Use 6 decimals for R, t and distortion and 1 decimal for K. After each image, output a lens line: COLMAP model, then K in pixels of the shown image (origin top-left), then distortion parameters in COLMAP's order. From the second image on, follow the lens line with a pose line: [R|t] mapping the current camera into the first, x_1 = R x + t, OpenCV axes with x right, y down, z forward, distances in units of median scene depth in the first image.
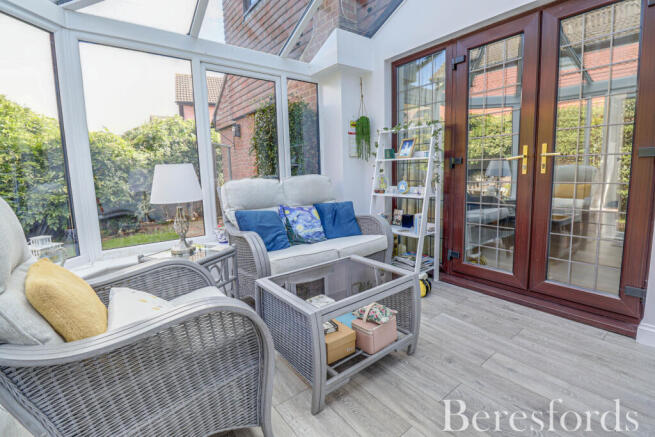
lens RADIAL K [[305.2, 0, 329.1], [0, 305.2, 206.7], [0, 0, 1]] dist [0.001671, -0.015545]
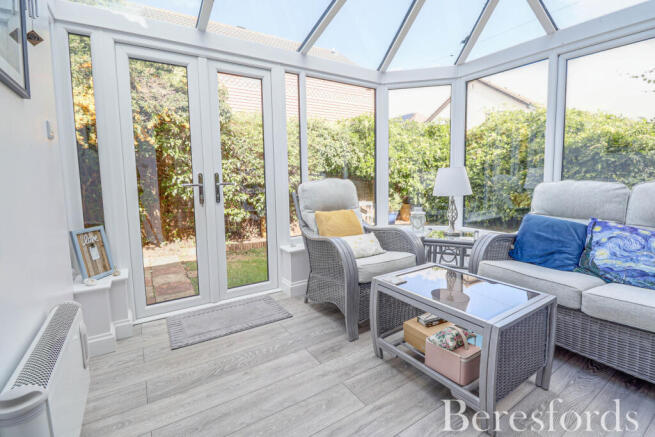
lens RADIAL K [[305.2, 0, 329.1], [0, 305.2, 206.7], [0, 0, 1]] dist [0.001671, -0.015545]
pose [[-0.076698, 0.124098, -0.989301, 0.633540], [-0.098747, 0.986400, 0.131390, -0.067923], [0.992152, 0.107768, -0.063401, 0.414235]]
